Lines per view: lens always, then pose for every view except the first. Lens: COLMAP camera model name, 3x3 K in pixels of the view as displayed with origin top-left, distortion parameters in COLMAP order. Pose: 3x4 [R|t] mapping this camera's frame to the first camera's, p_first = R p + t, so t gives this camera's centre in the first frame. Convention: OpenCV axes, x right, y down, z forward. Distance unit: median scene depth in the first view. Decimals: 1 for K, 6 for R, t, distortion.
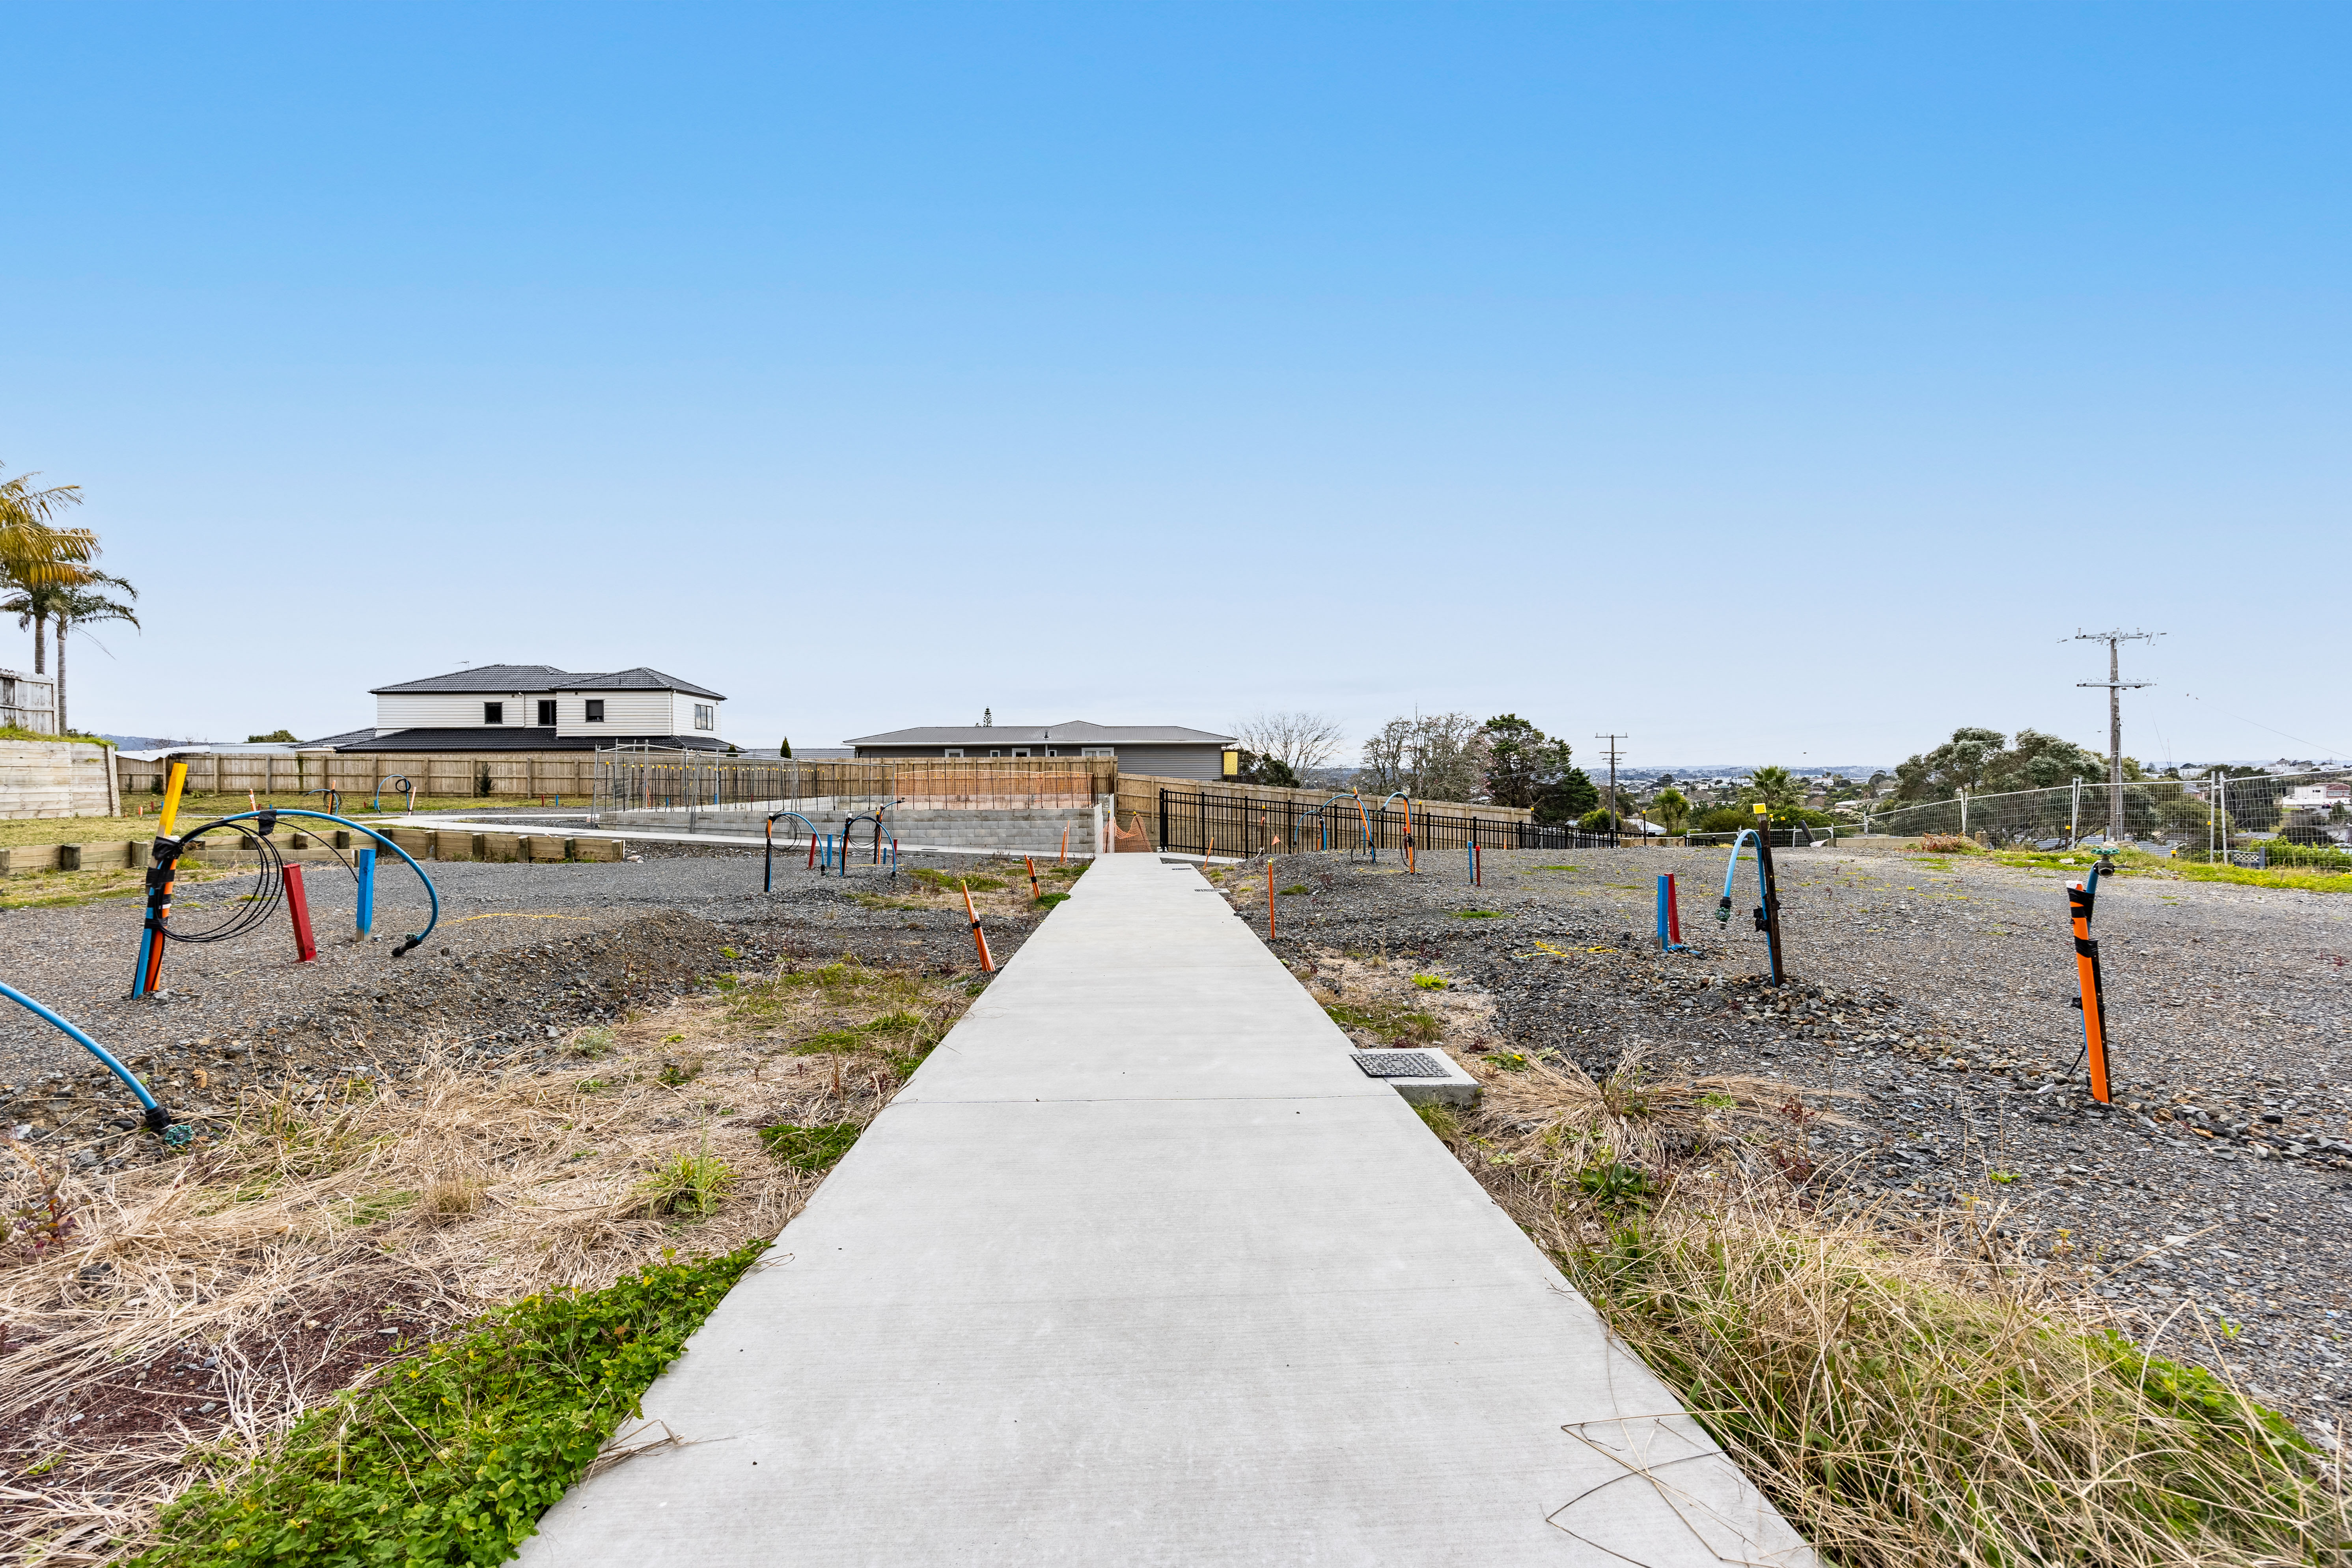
lens RADIAL K [[912.0, 0, 1174.6], [0, 912.0, 779.2], [0, 0, 1]] dist [-0.000295, -0.000168]
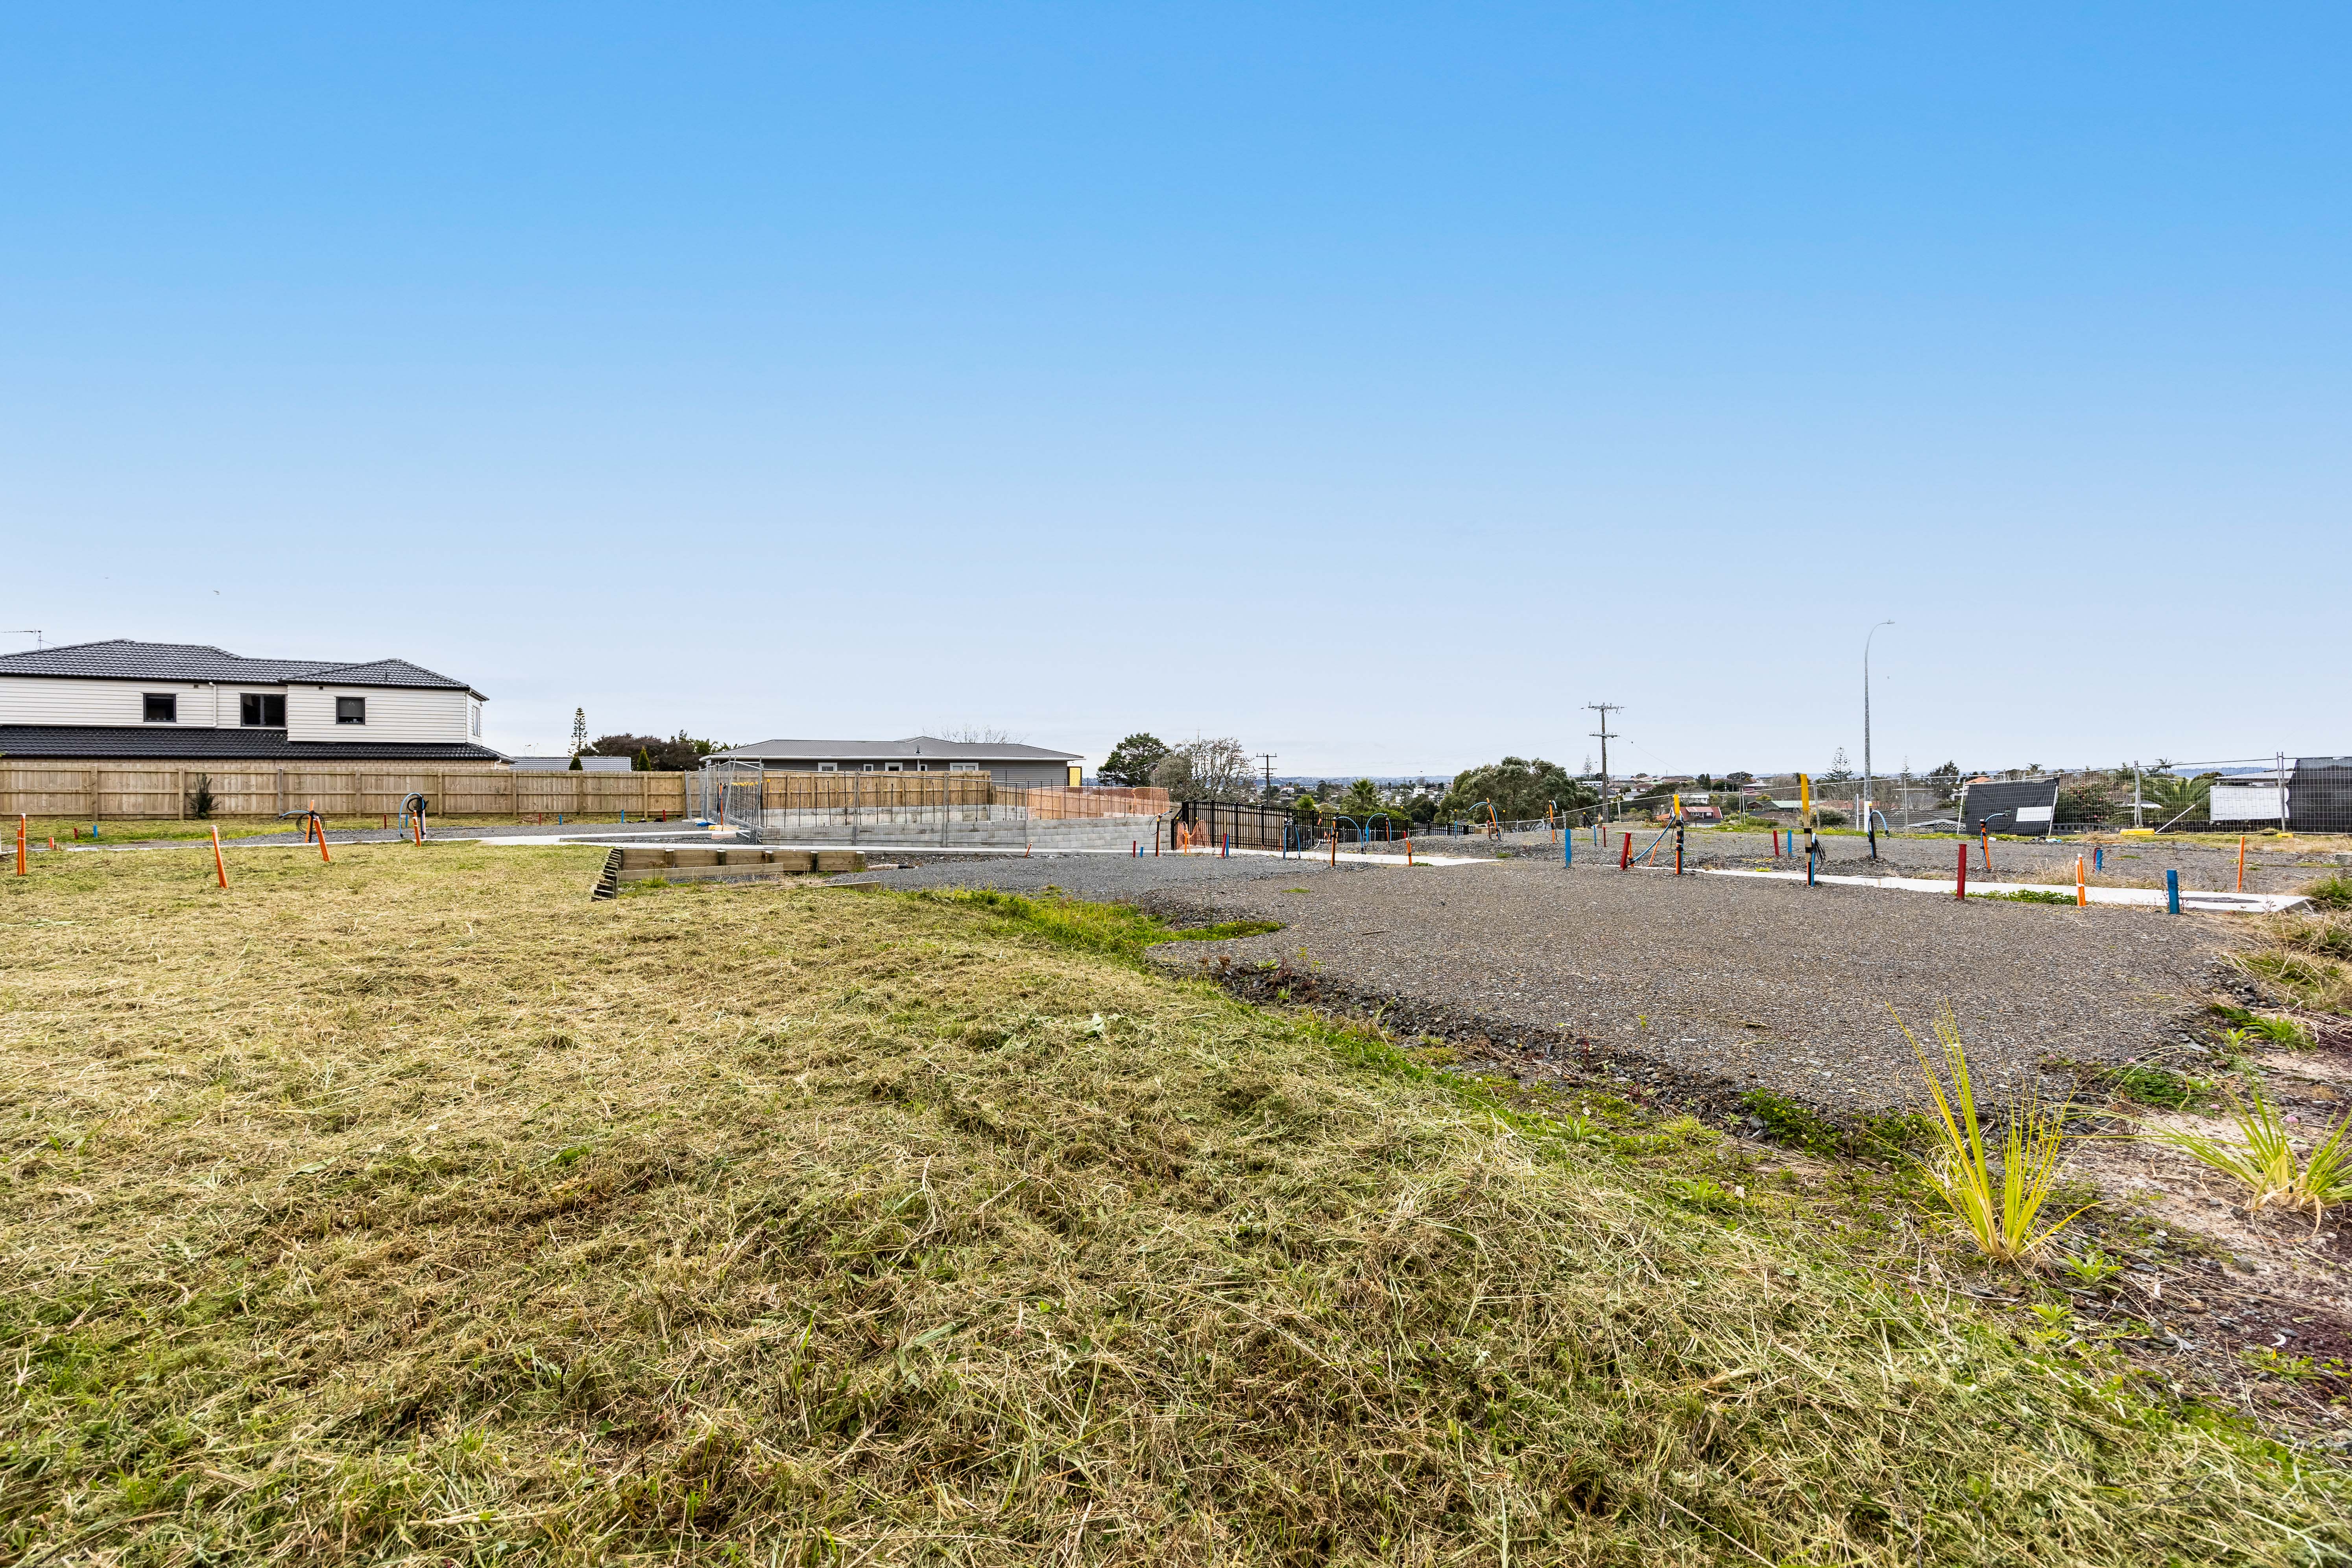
lens RADIAL K [[912.1, 0, 1180.0], [0, 912.1, 788.2], [0, 0, 1]] dist [-0.000295, -0.000168]
pose [[0.866432, -0.002981, 0.499286, -0.401945], [0.002814, 0.999995, 0.001087, -0.004851], [-0.499287, 0.000463, 0.866436, -0.069774]]
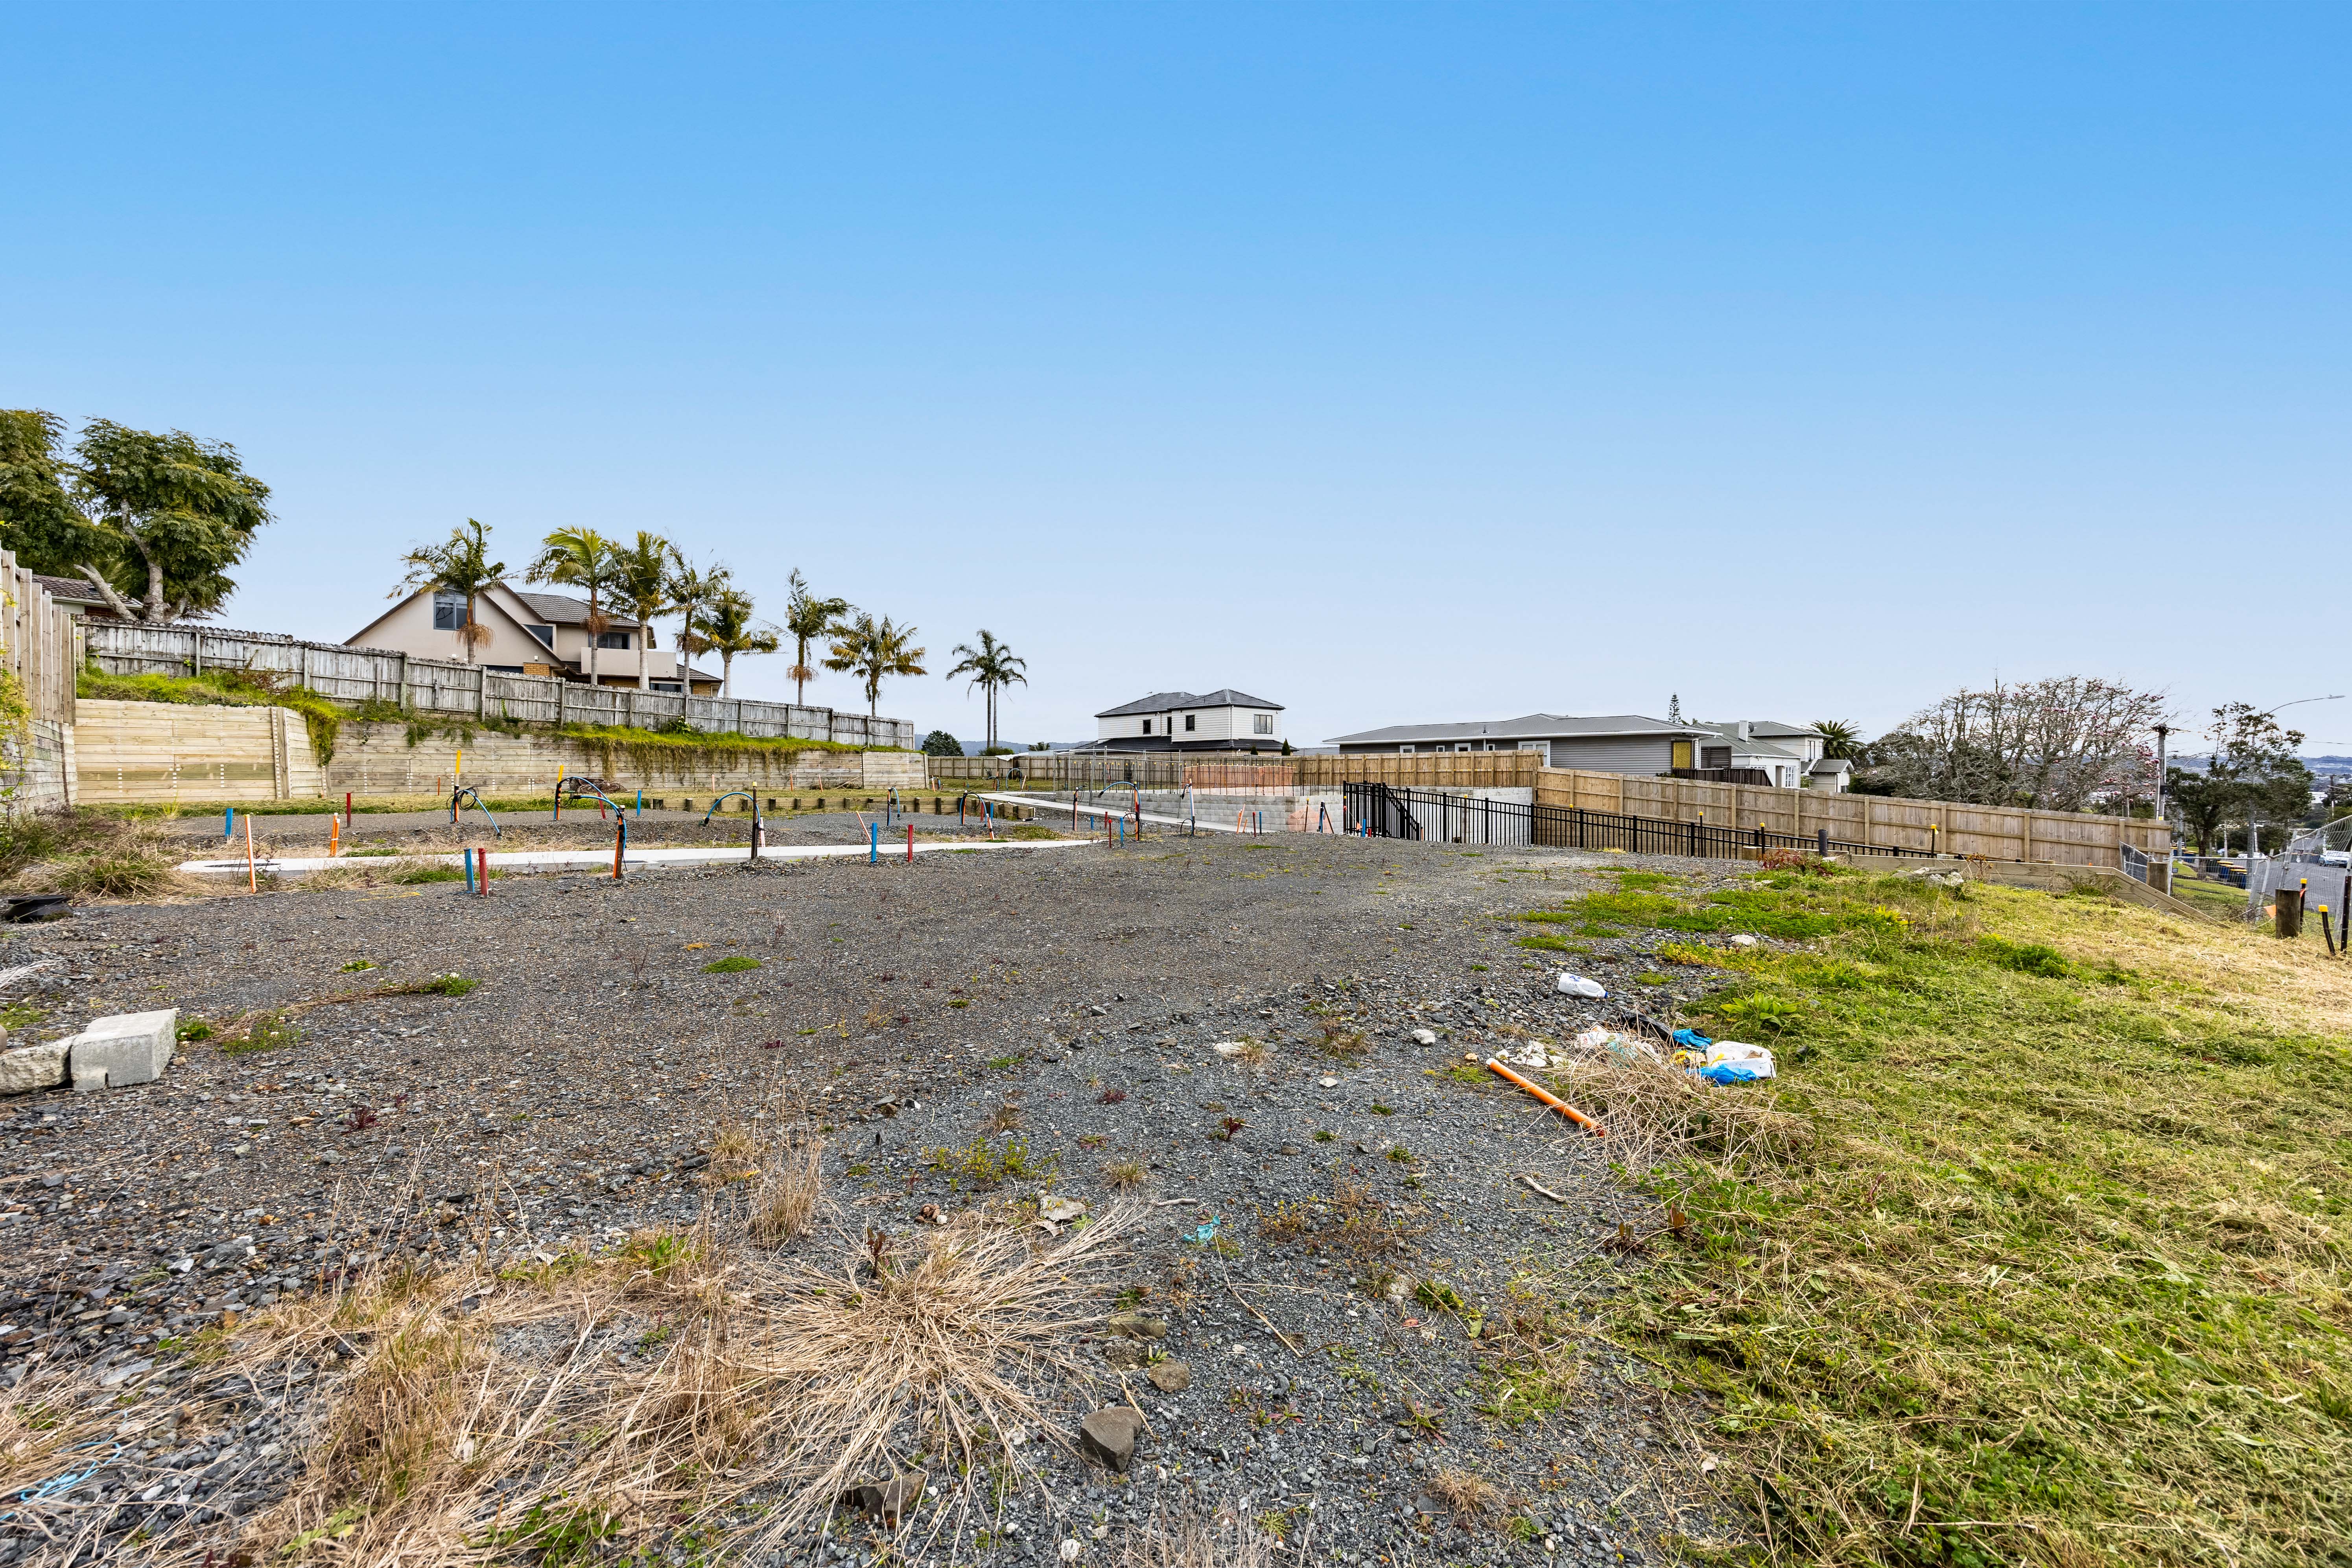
lens RADIAL K [[912.0, 0, 1161.1], [0, 912.0, 777.2], [0, 0, 1]] dist [-0.000295, -0.000168]
pose [[0.660079, 0.007276, -0.751161, 0.393483], [-0.003701, 0.999972, 0.006434, 0.000067], [0.751187, -0.001467, 0.660088, 0.035308]]
